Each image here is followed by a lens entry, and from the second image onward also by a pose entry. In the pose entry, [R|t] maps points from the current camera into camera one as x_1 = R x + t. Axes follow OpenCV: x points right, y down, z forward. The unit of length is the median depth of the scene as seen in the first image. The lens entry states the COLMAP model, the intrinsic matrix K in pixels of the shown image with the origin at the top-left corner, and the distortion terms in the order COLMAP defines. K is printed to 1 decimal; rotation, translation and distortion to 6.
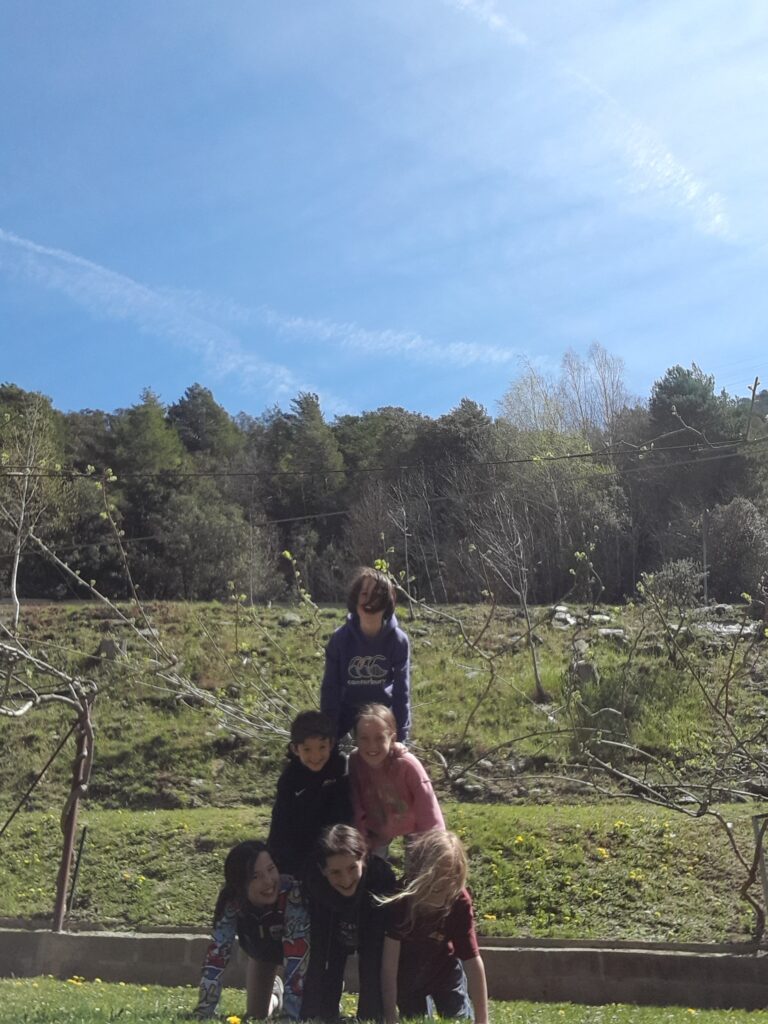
lens RADIAL K [[943.2, 0, 381.3], [0, 943.2, 514.9], [0, 0, 1]] dist [0.098944, -0.211118]
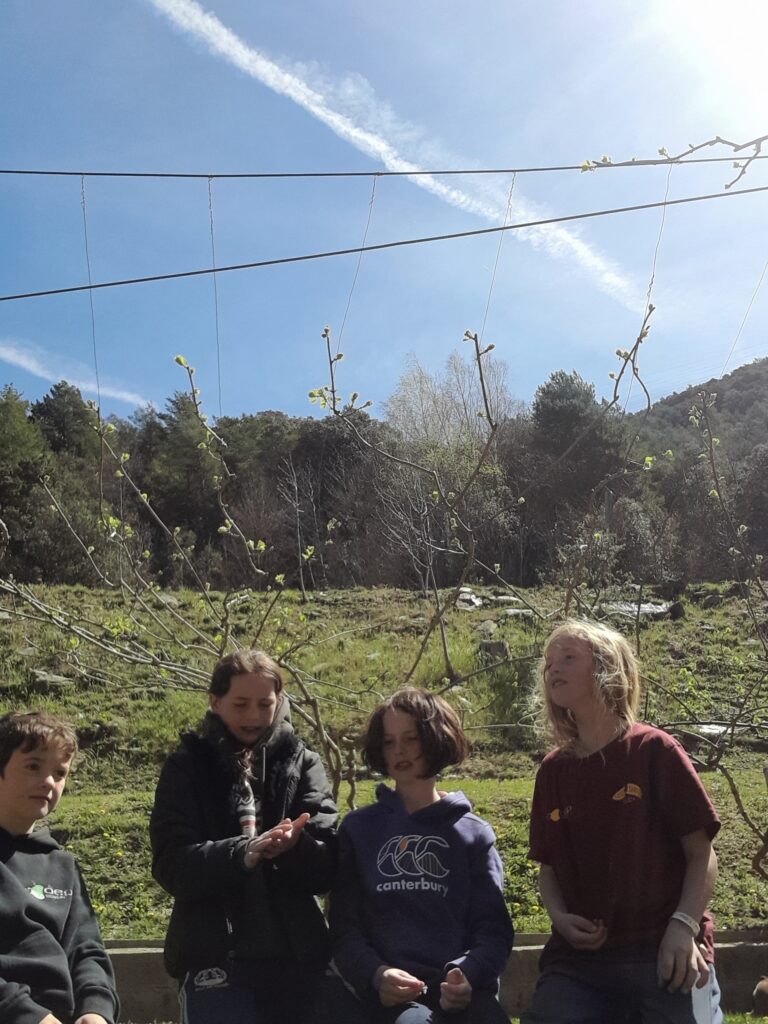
lens RADIAL K [[943.2, 0, 381.3], [0, 943.2, 514.9], [0, 0, 1]] dist [0.098944, -0.211118]
pose [[0.991386, 0.011891, 0.130430, -0.013303], [-0.009218, 0.999735, -0.021080, 0.046066], [-0.130646, 0.019696, 0.991233, 0.091933]]
